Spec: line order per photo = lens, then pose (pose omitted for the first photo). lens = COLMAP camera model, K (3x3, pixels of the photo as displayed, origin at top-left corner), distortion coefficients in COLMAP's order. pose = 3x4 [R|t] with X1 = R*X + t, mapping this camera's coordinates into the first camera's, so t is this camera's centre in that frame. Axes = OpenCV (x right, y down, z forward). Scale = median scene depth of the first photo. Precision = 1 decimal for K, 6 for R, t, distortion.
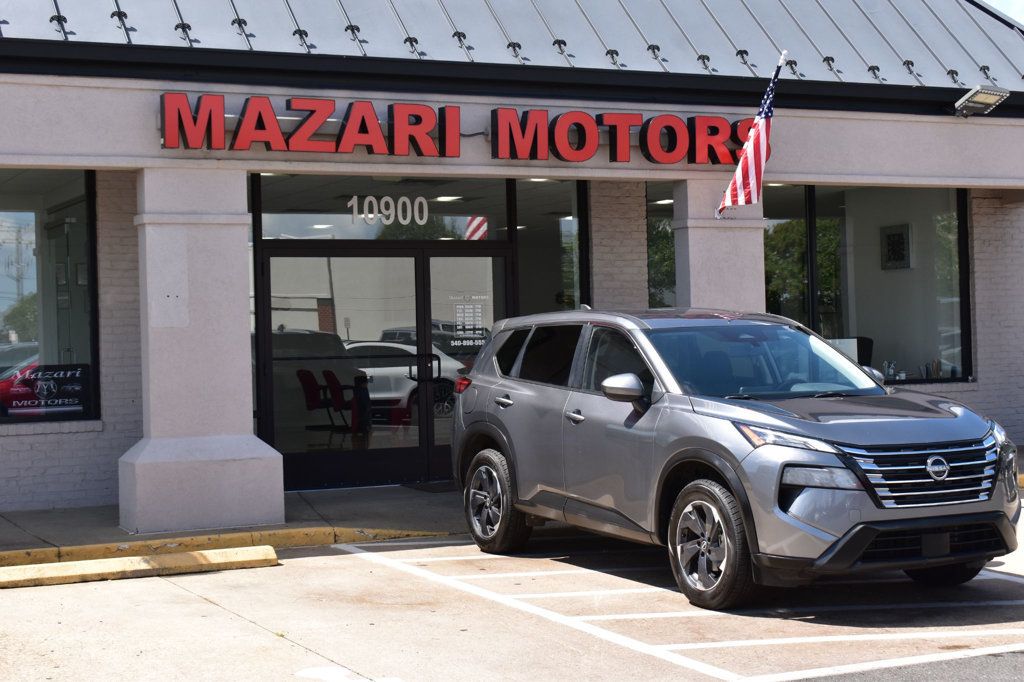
lens RADIAL K [[1716.7, 0, 511.9], [0, 1716.7, 342.4], [0, 0, 1]] dist [-0.025896, 0.000000]
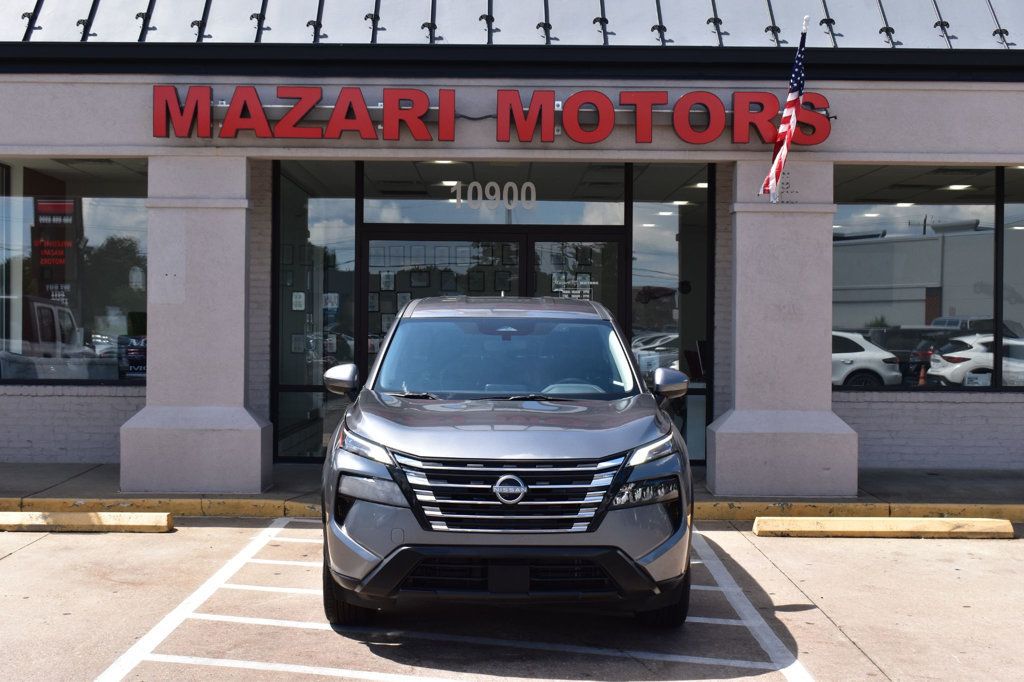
lens RADIAL K [[1549.0, 0, 512.9], [0, 1549.0, 342.7], [0, 0, 1]] dist [-0.028624, 0.000000]
pose [[0.898981, 0.037440, -0.436384, 0.415417], [-0.031100, 0.999281, 0.021665, -0.011924], [0.436882, -0.005905, 0.899500, 0.216089]]
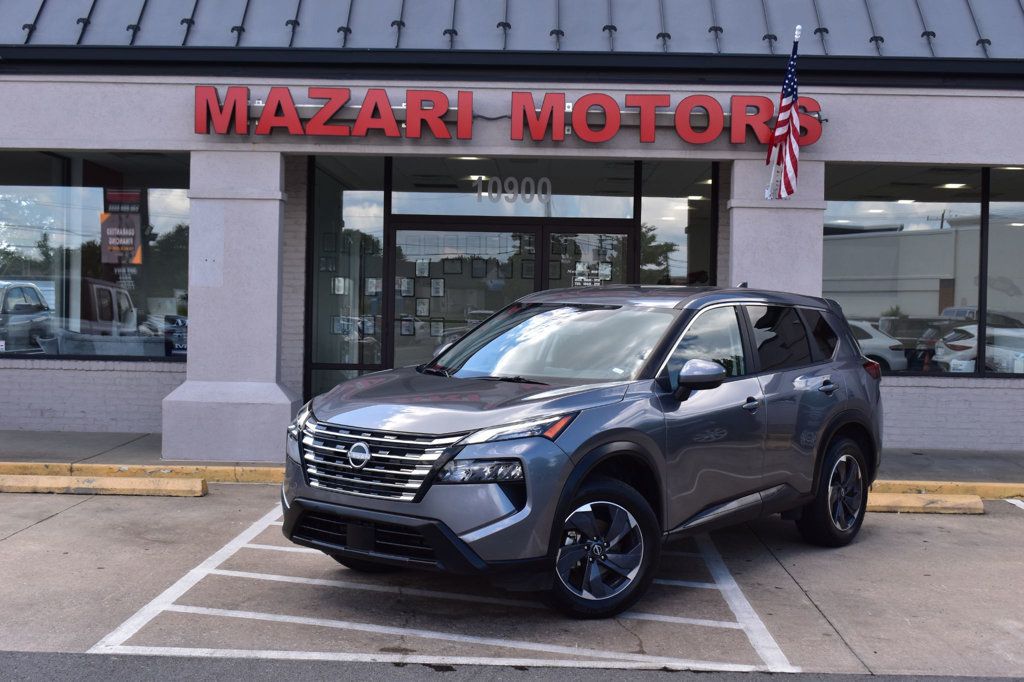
lens RADIAL K [[1453.0, 0, 512.9], [0, 1453.0, 343.4], [0, 0, 1]] dist [-0.037874, 0.000000]
pose [[0.885823, 0.053048, -0.460982, 0.439092], [-0.042055, 0.998533, 0.034093, -0.012635], [0.462114, -0.010813, 0.886755, 0.213082]]
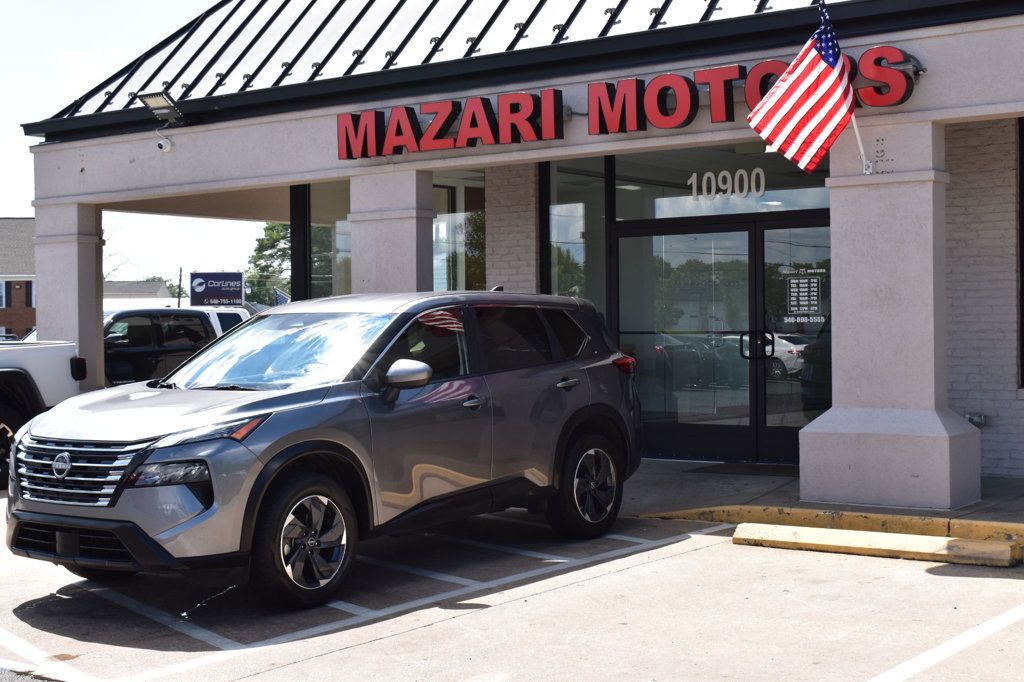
lens RADIAL K [[1549.0, 0, 510.0], [0, 1549.0, 343.0], [0, 0, 1]] dist [-0.028624, 0.000000]
pose [[0.443896, 0.028184, -0.895635, 0.817366], [0.001058, 0.999488, 0.031976, -0.017524], [0.896078, -0.015141, 0.443639, 0.596156]]
